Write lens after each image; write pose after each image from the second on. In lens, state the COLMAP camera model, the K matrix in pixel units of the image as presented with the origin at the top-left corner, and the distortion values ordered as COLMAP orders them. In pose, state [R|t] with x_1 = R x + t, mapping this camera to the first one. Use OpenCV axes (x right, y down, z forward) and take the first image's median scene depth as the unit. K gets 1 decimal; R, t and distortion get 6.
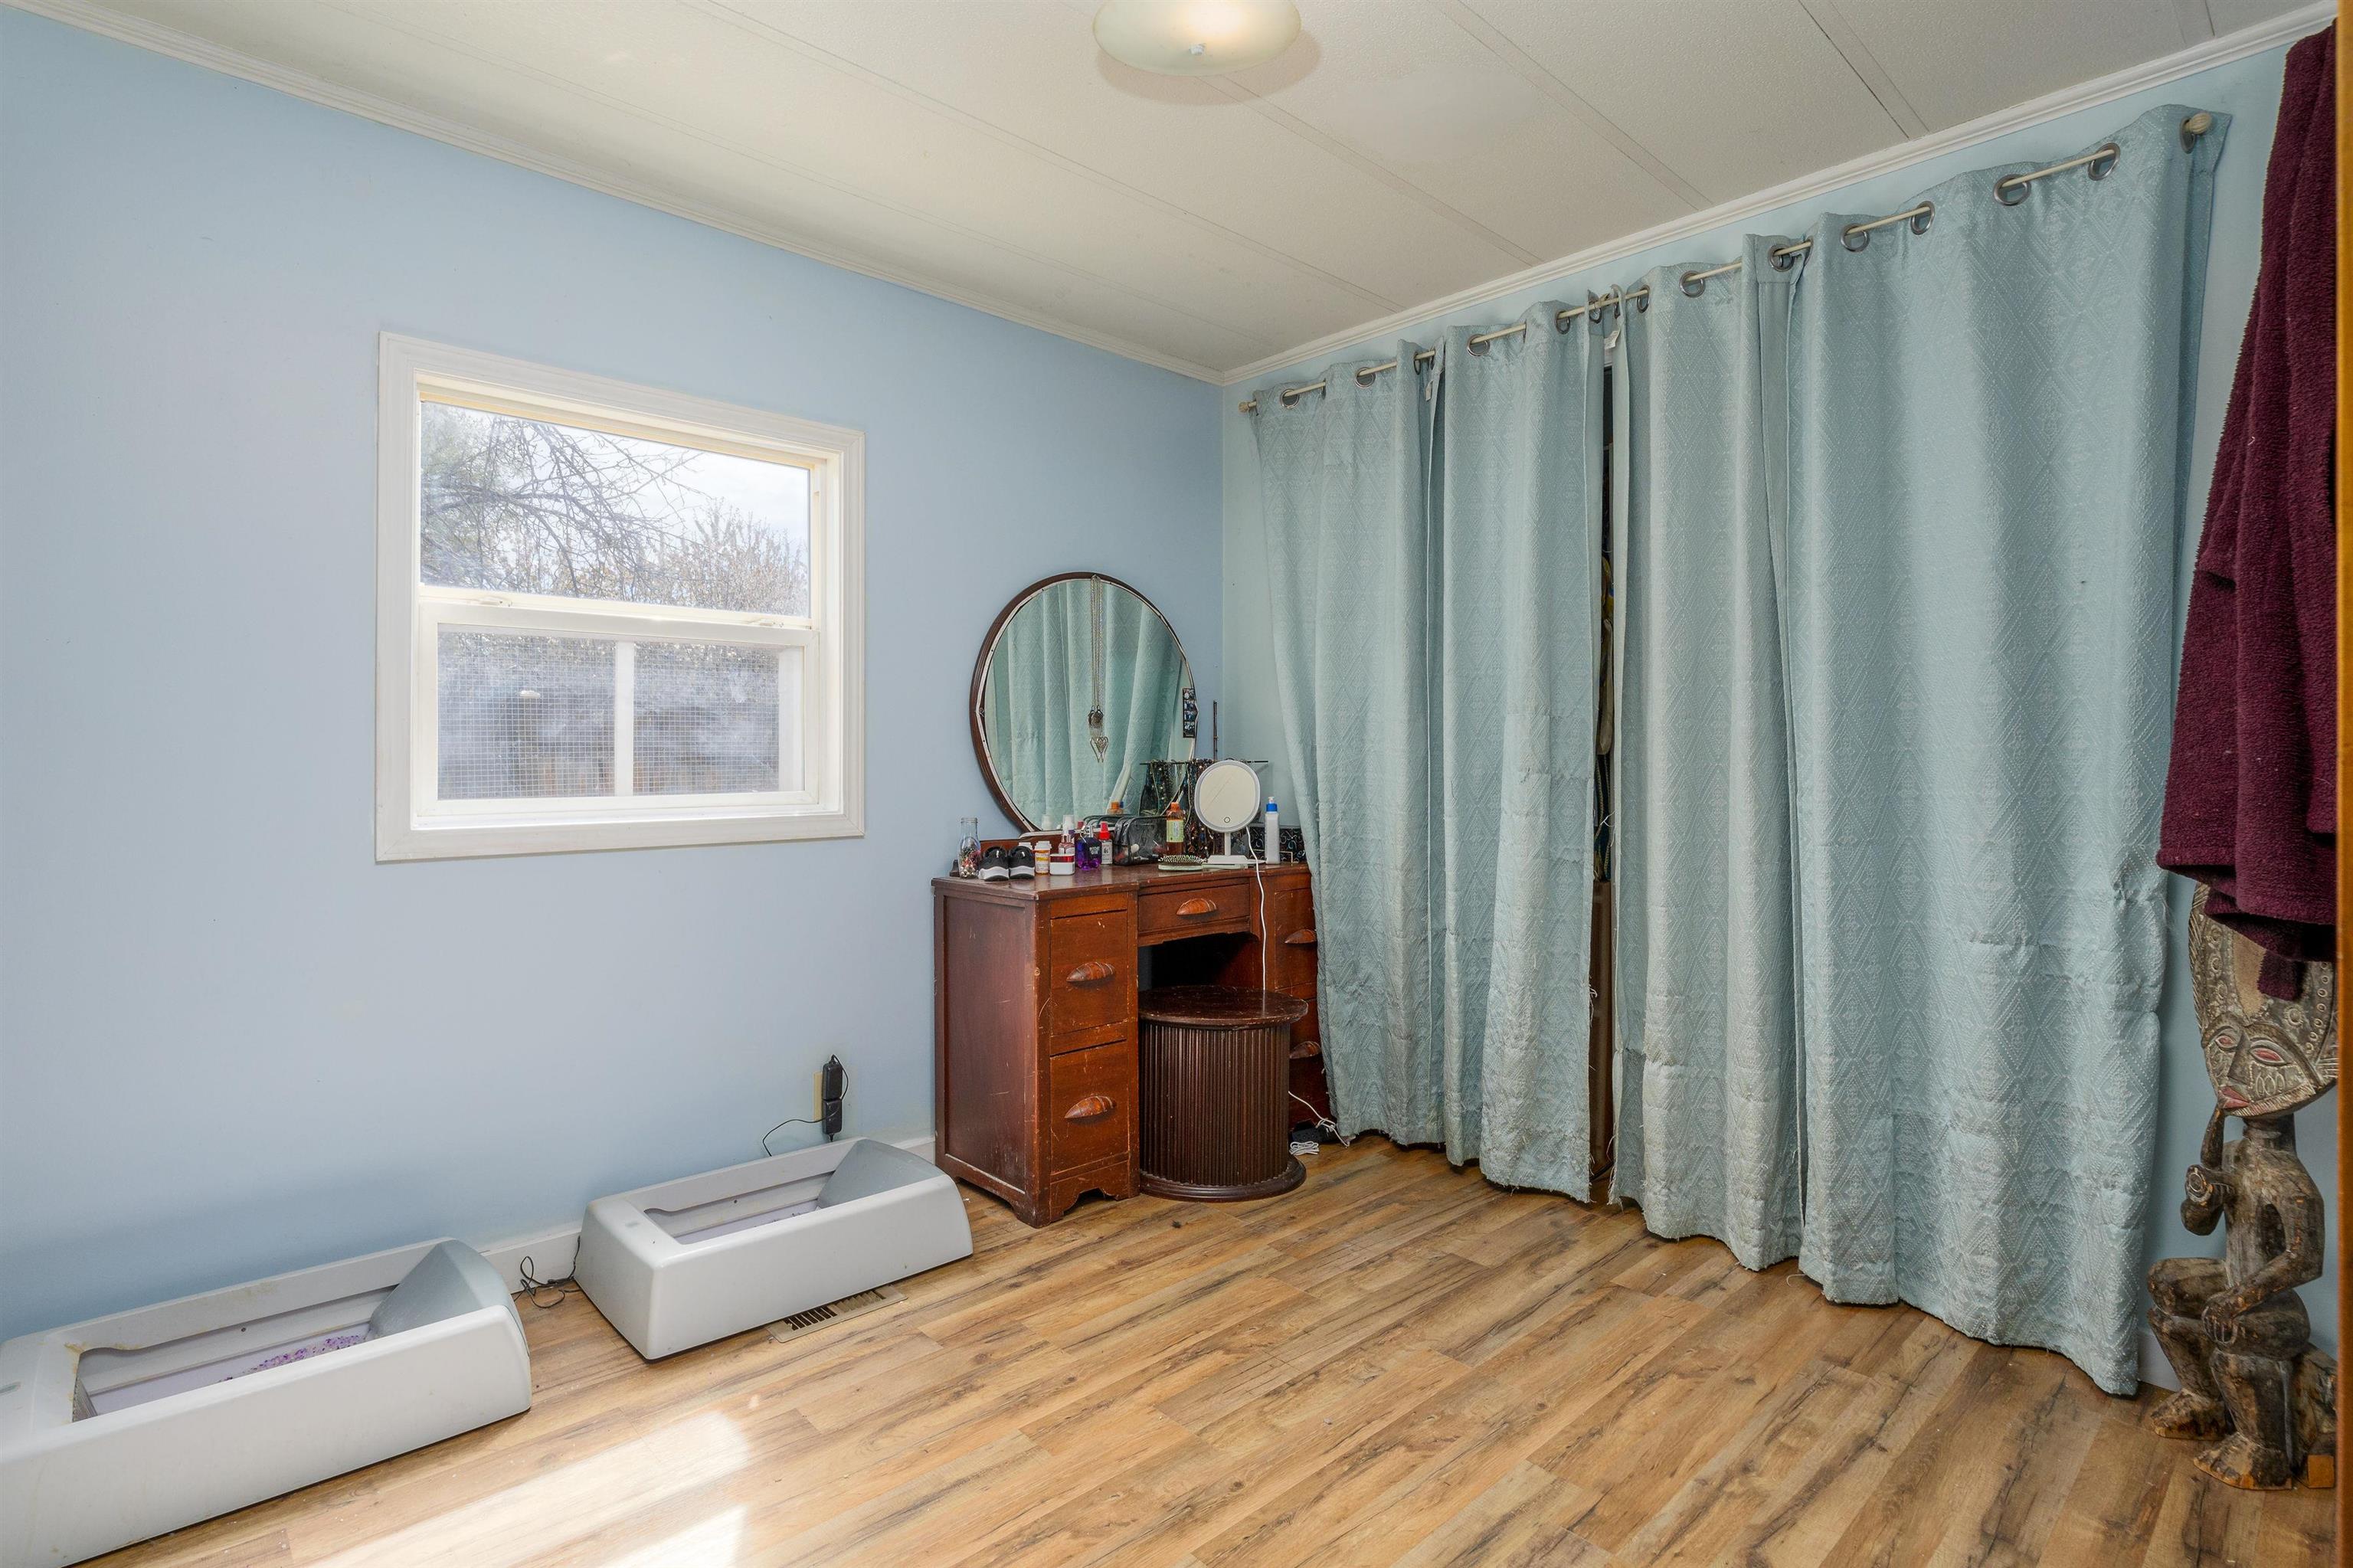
lens RADIAL K [[1150.4, 0, 1161.9], [0, 1150.4, 745.9], [0, 0, 1]] dist [-0.005815, -0.002237]
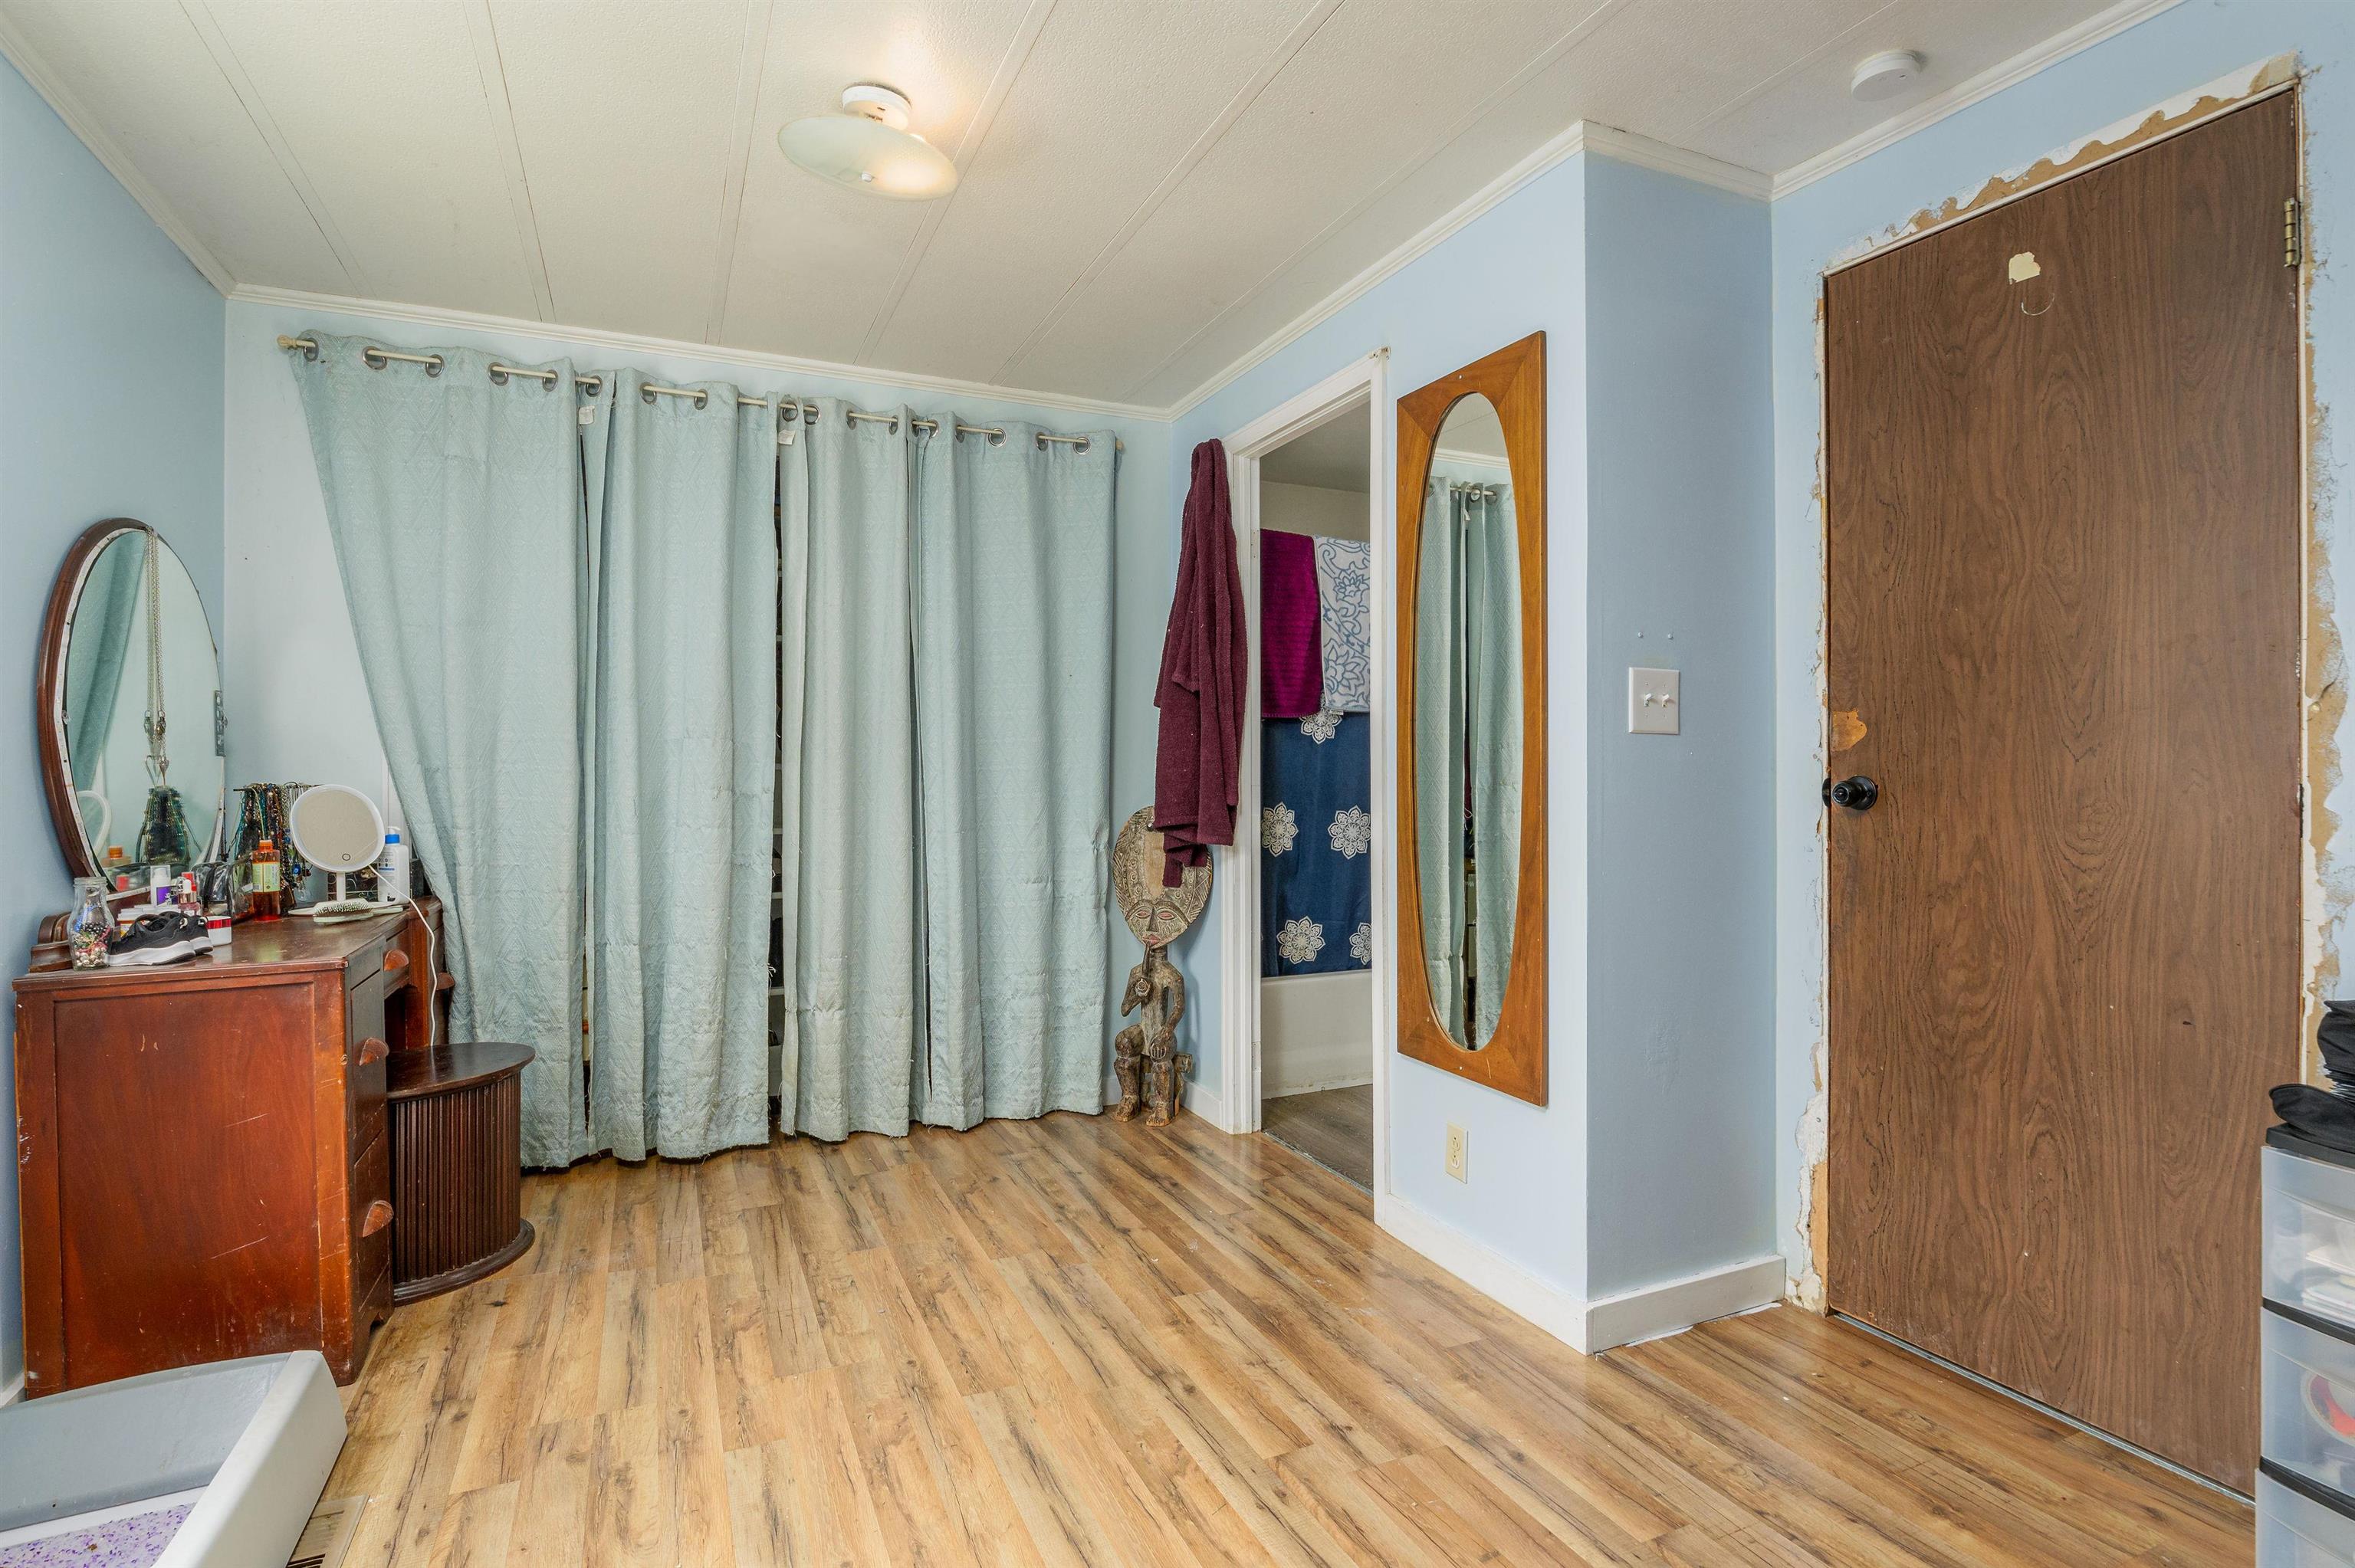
lens RADIAL K [[1151.2, 0, 1182.3], [0, 1151.2, 766.7], [0, 0, 1]] dist [-0.005815, -0.002237]
pose [[0.305226, -0.004682, 0.952268, -0.769943], [-0.001813, 0.999983, 0.005498, -0.008258], [-0.952278, -0.003405, 0.305212, 0.253773]]
